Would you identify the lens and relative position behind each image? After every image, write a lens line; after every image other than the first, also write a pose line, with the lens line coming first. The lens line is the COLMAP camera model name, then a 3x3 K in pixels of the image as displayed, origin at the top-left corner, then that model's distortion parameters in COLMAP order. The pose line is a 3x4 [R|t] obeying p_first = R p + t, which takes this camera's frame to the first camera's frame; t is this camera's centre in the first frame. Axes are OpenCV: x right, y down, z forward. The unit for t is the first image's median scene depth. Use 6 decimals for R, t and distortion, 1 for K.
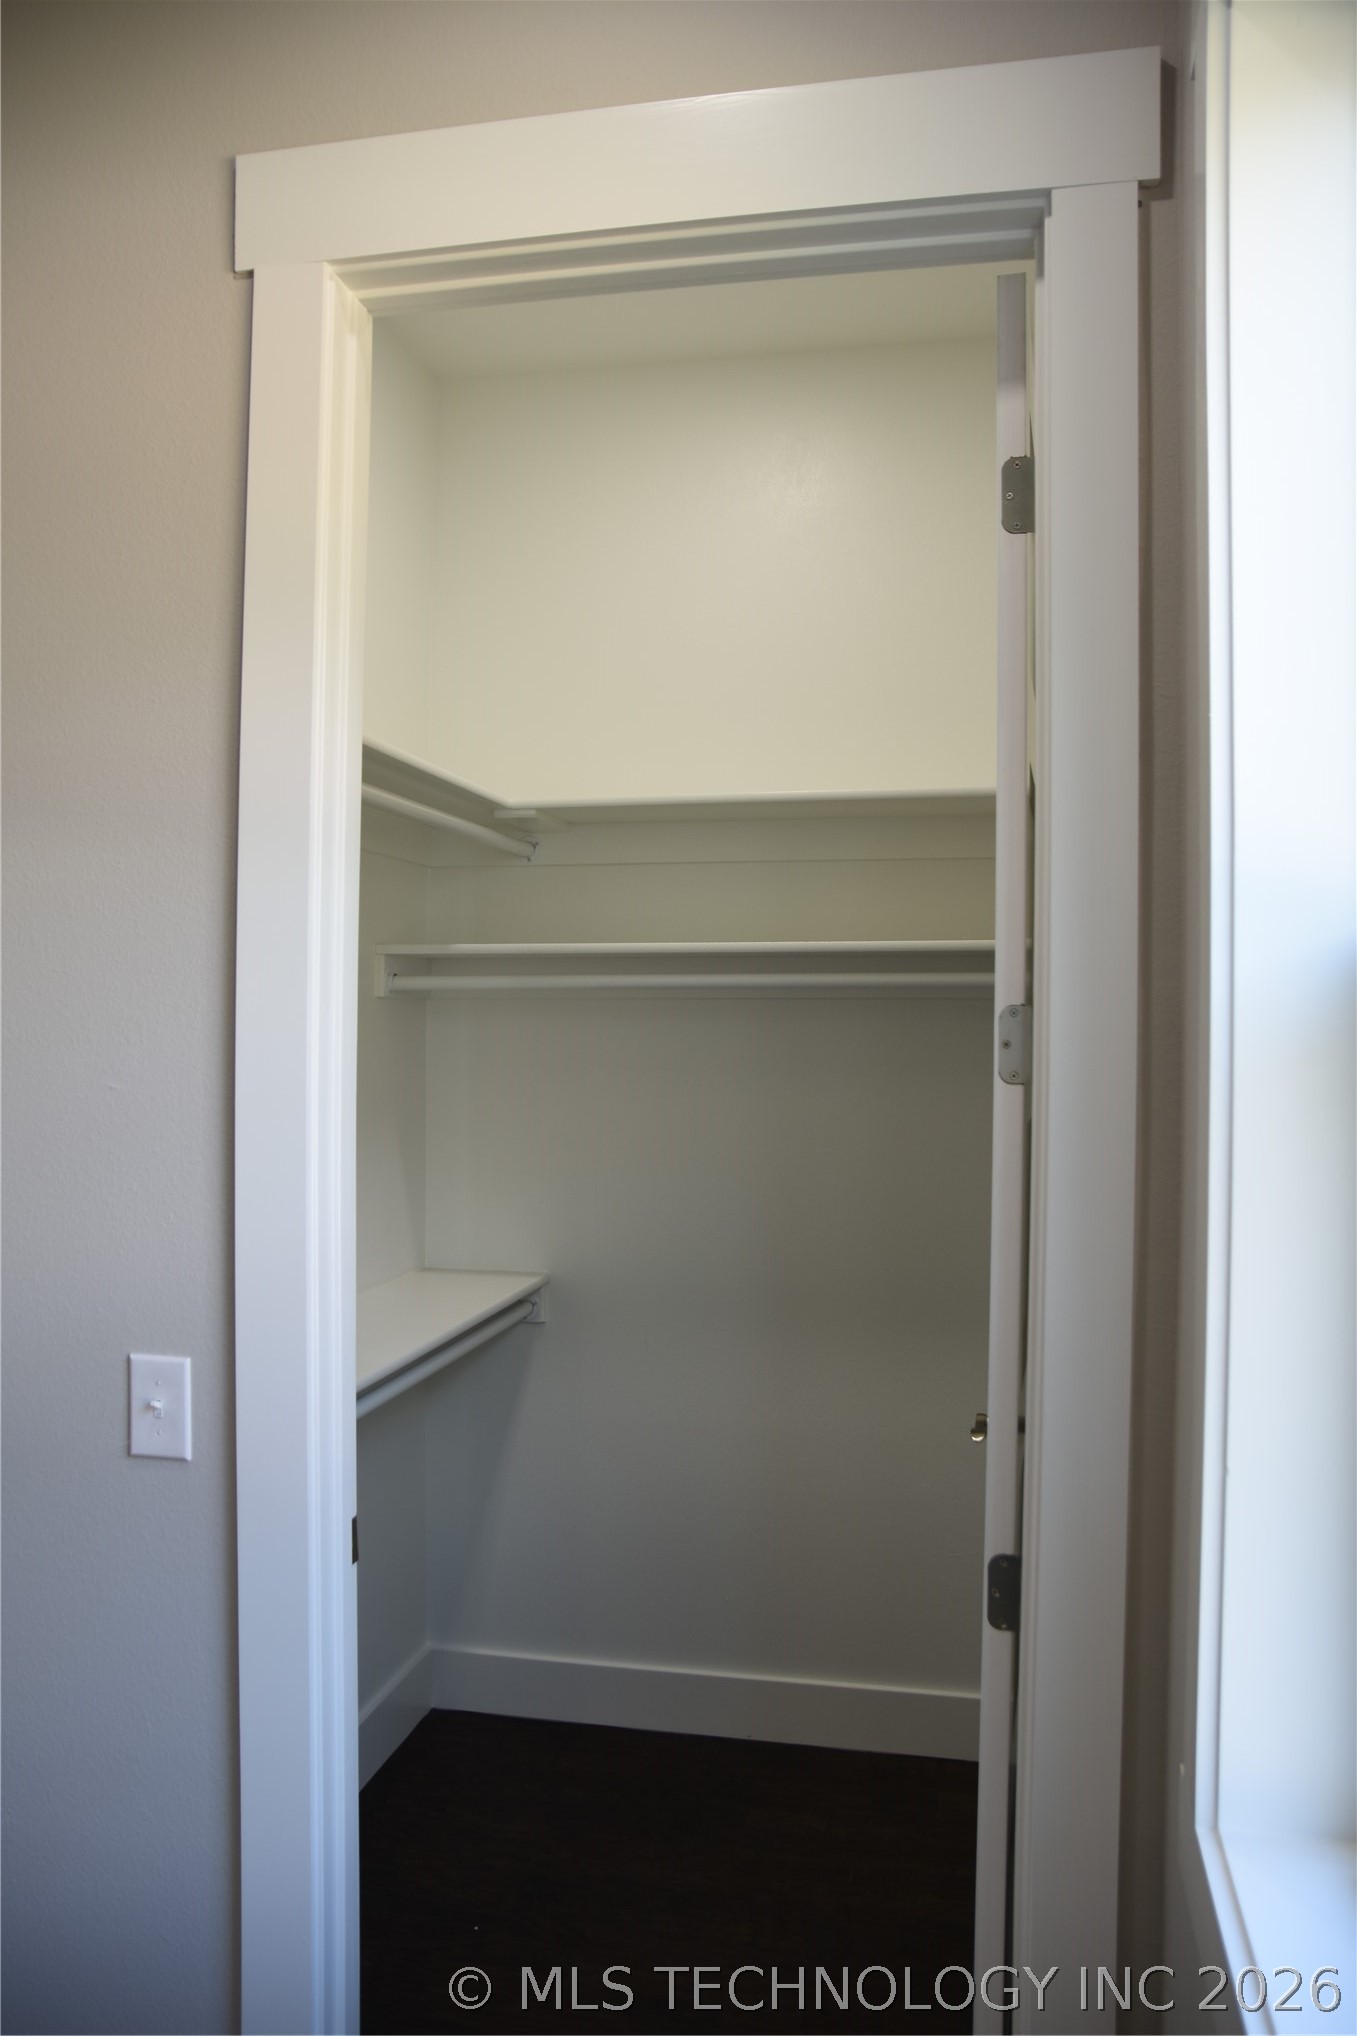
lens RADIAL K [[1520.5, 0, 678.5], [0, 1520.5, 1018.0], [0, 0, 1]] dist [-0.140032, 0.131589]
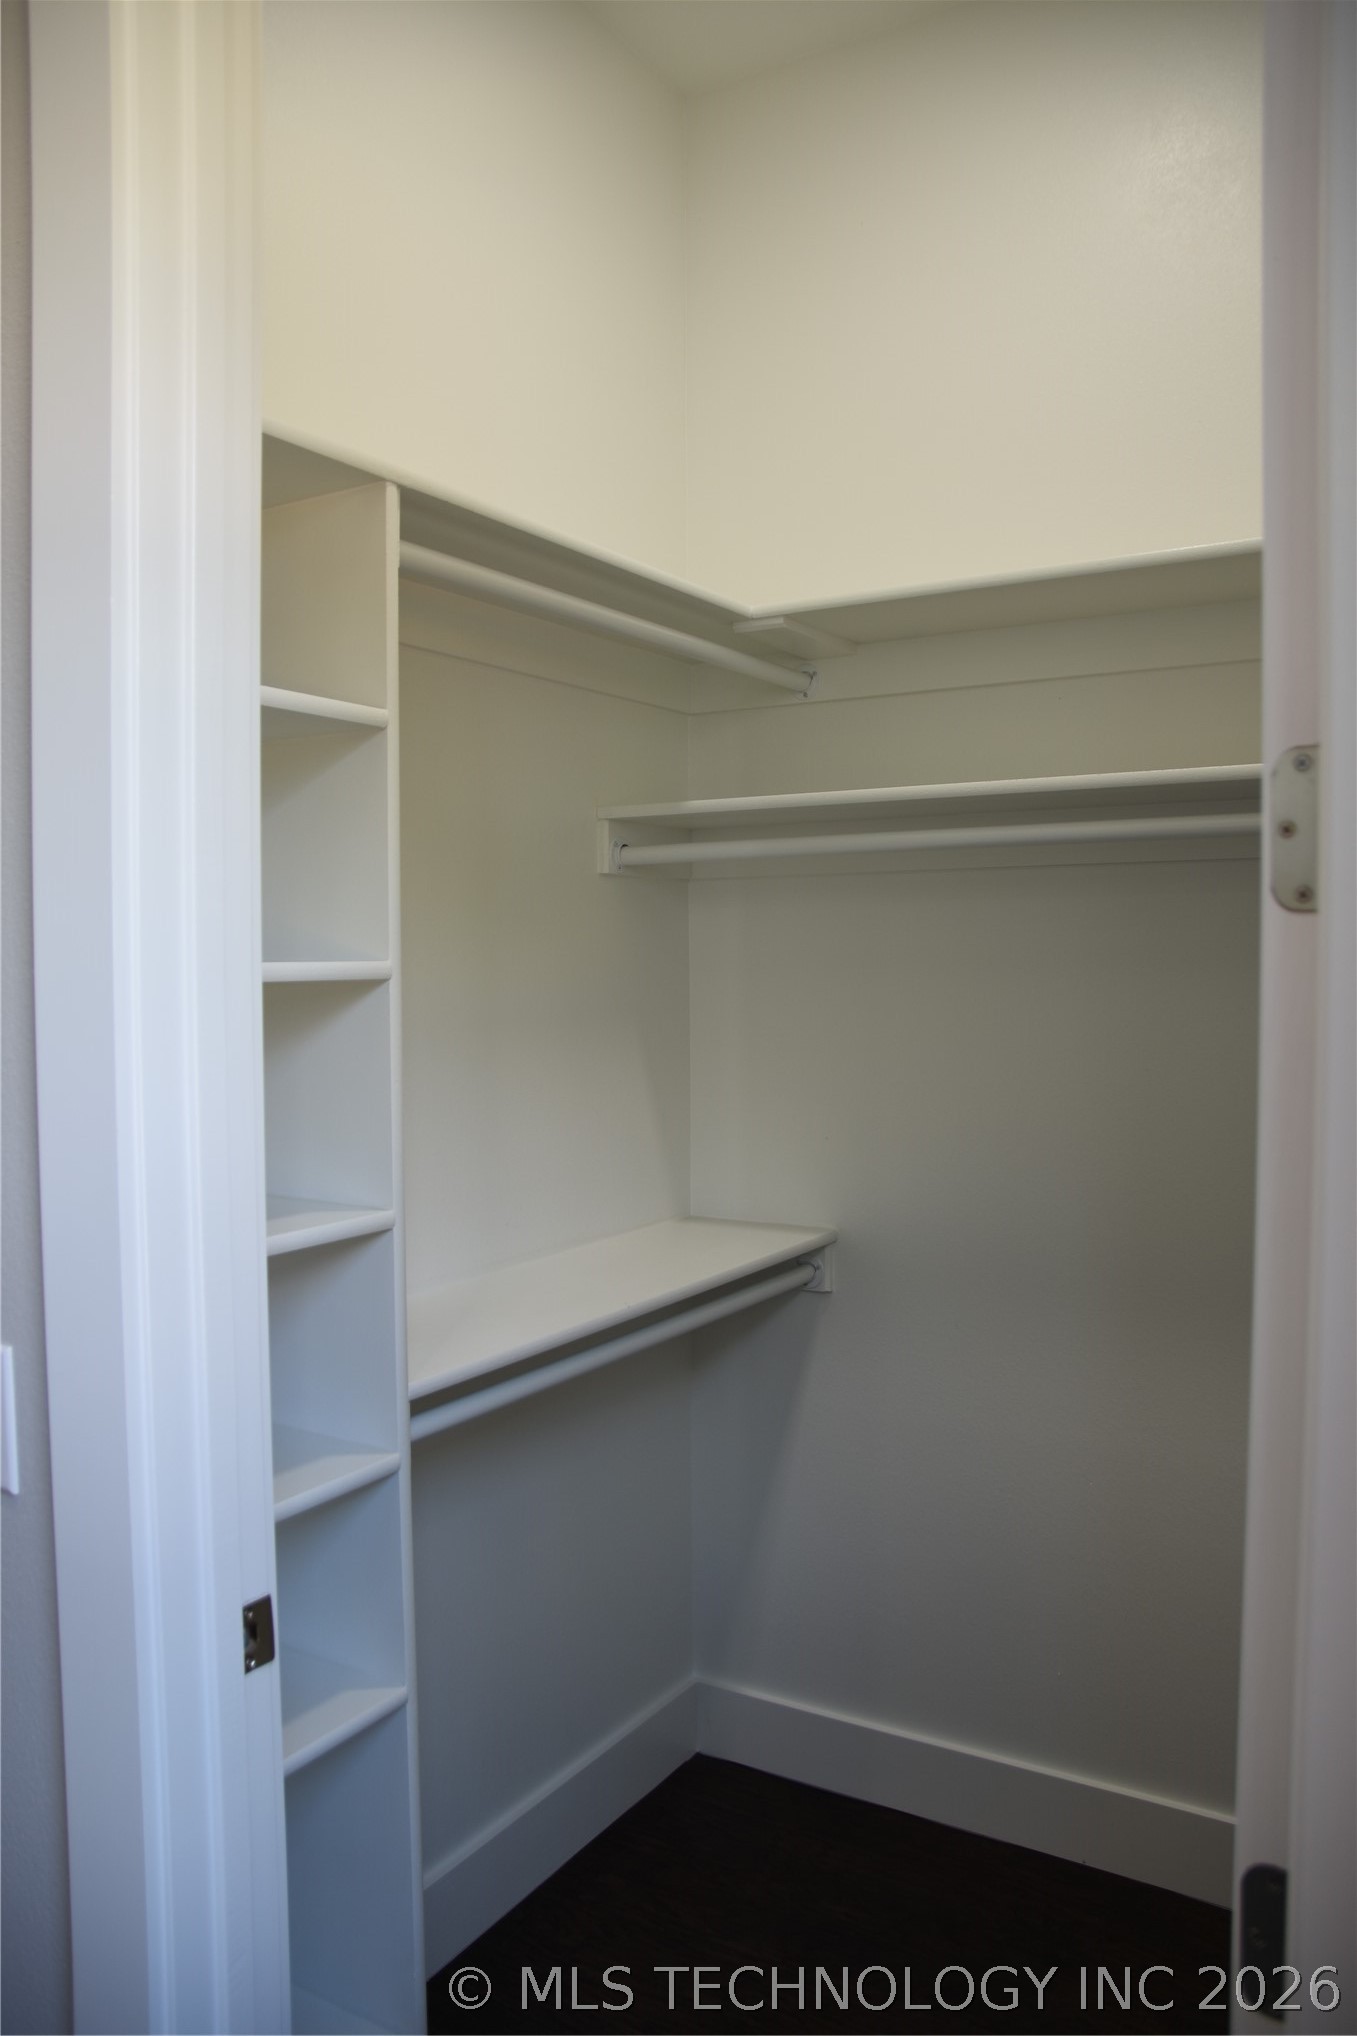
lens RADIAL K [[1520.5, 0, 678.5], [0, 1520.5, 1018.0], [0, 0, 1]] dist [-0.140032, 0.131589]
pose [[0.940437, 0.000450, -0.339968, 0.166813], [0.014366, 0.999053, 0.041062, 0.045199], [0.339664, -0.043500, 0.939540, 0.405543]]
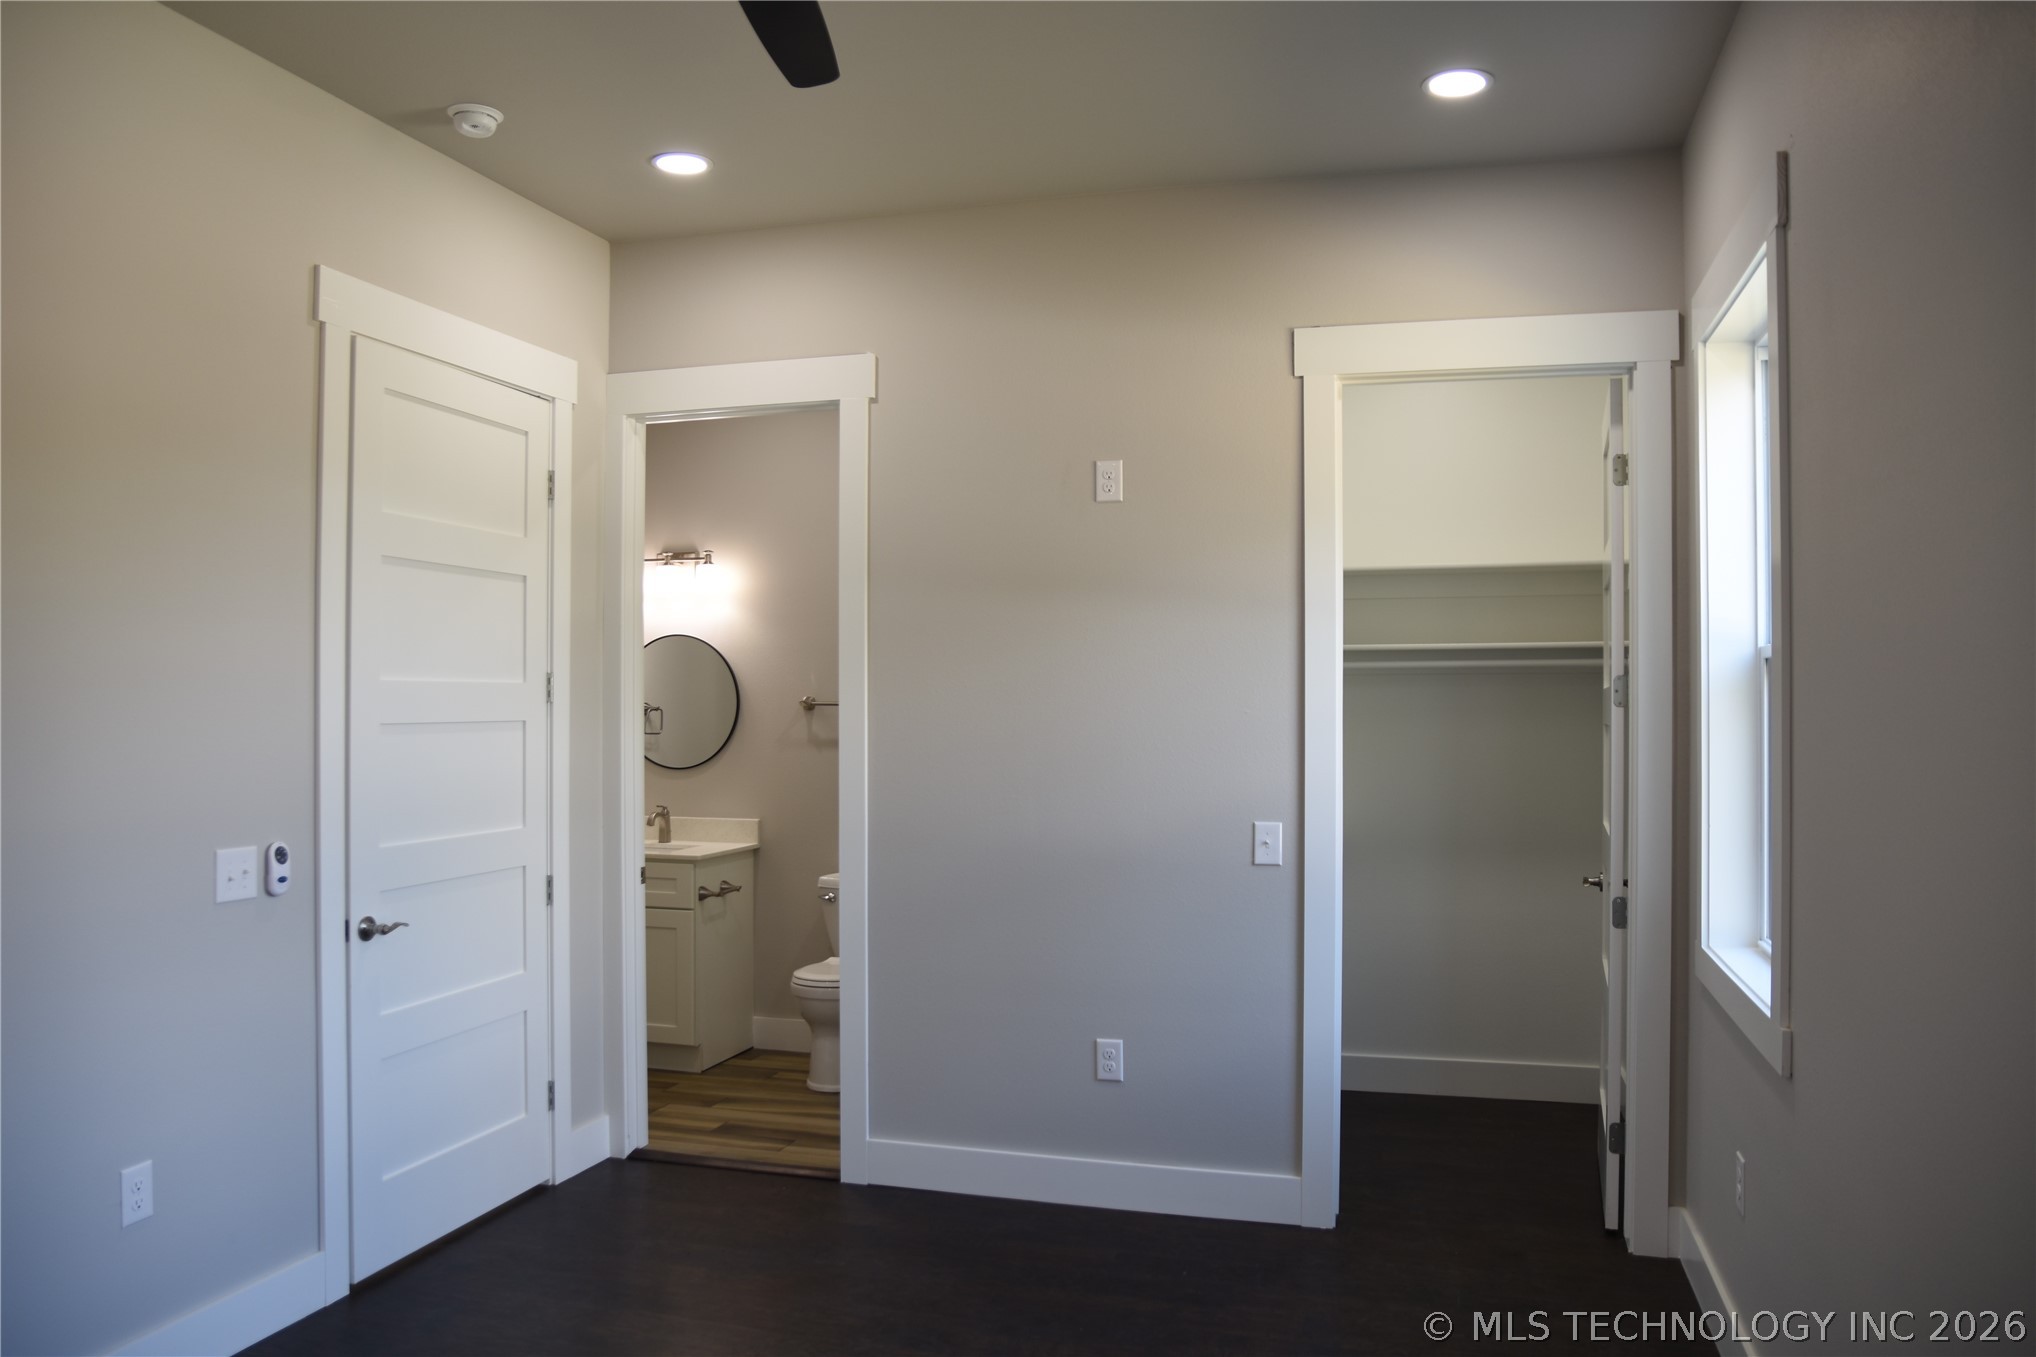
lens RADIAL K [[1520.5, 0, 1018.0], [0, 1520.5, 678.5], [0, 0, 1]] dist [-0.140032, 0.131589]
pose [[0.995900, -0.007927, -0.090118, -0.457820], [0.006635, 0.999871, -0.014632, 0.022299], [0.090222, 0.013974, 0.995824, -1.292195]]
